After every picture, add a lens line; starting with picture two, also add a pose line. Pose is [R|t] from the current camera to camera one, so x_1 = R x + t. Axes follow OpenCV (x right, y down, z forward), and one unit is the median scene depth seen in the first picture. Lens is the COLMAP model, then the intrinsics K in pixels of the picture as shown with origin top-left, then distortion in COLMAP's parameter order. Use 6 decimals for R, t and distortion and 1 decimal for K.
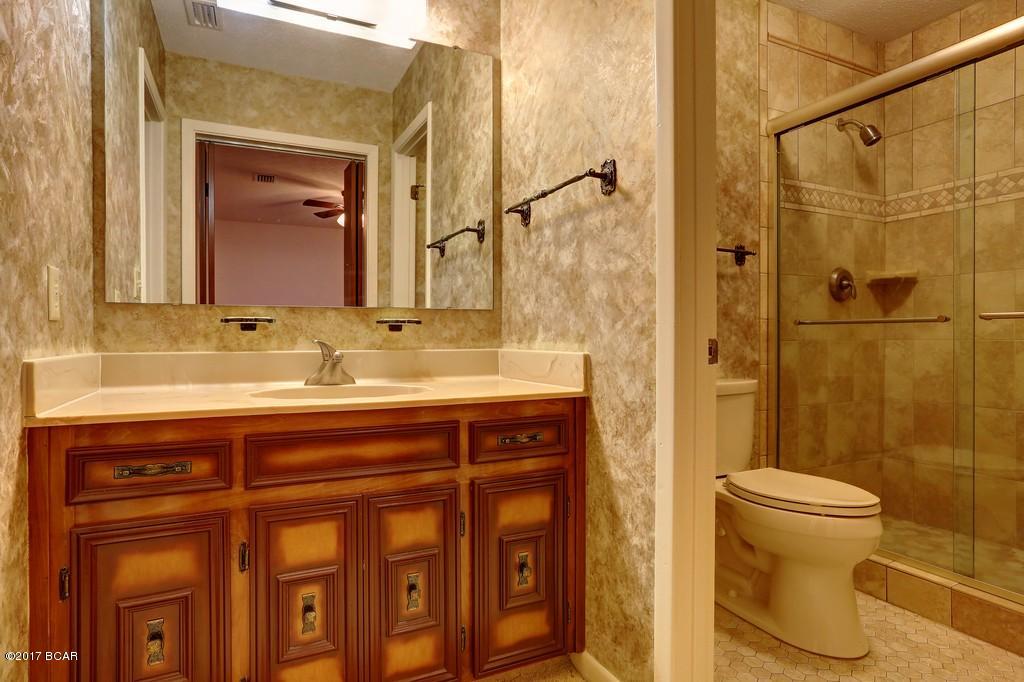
lens RADIAL K [[563.5, 0, 506.8], [0, 563.5, 338.9], [0, 0, 1]] dist [-0.029125, 0.016436]
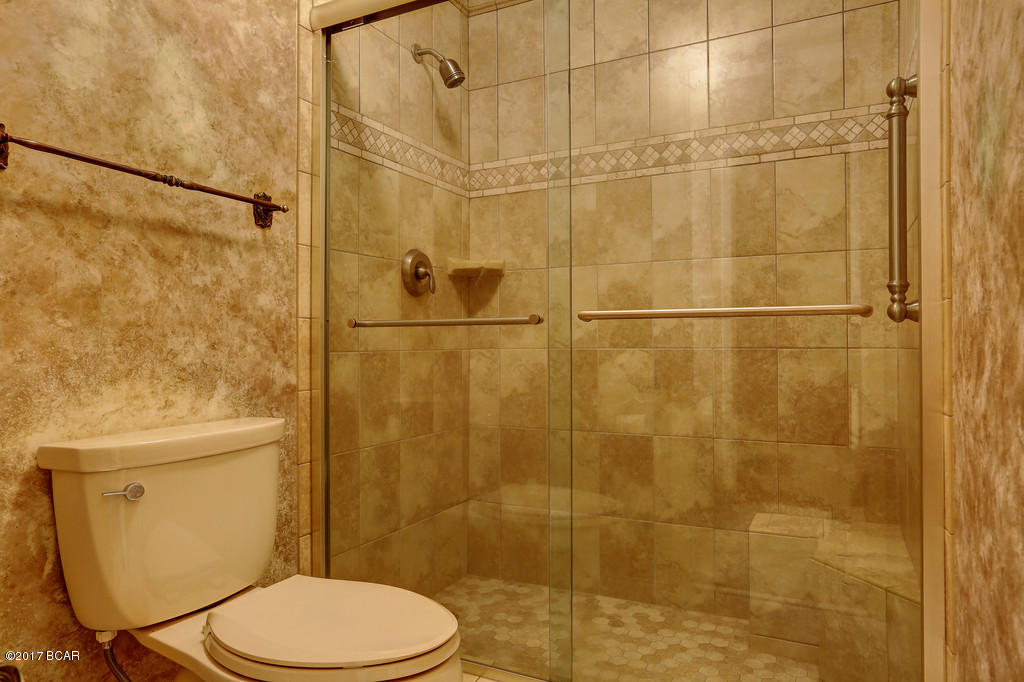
lens RADIAL K [[650.3, 0, 512.7], [0, 650.3, 341.5], [0, 0, 1]] dist [-0.000994, -0.000183]
pose [[0.795356, -0.000115, 0.606142, 0.194177], [0.004772, 0.999970, -0.006072, -0.003219], [-0.606124, 0.007722, 0.795333, 0.267660]]
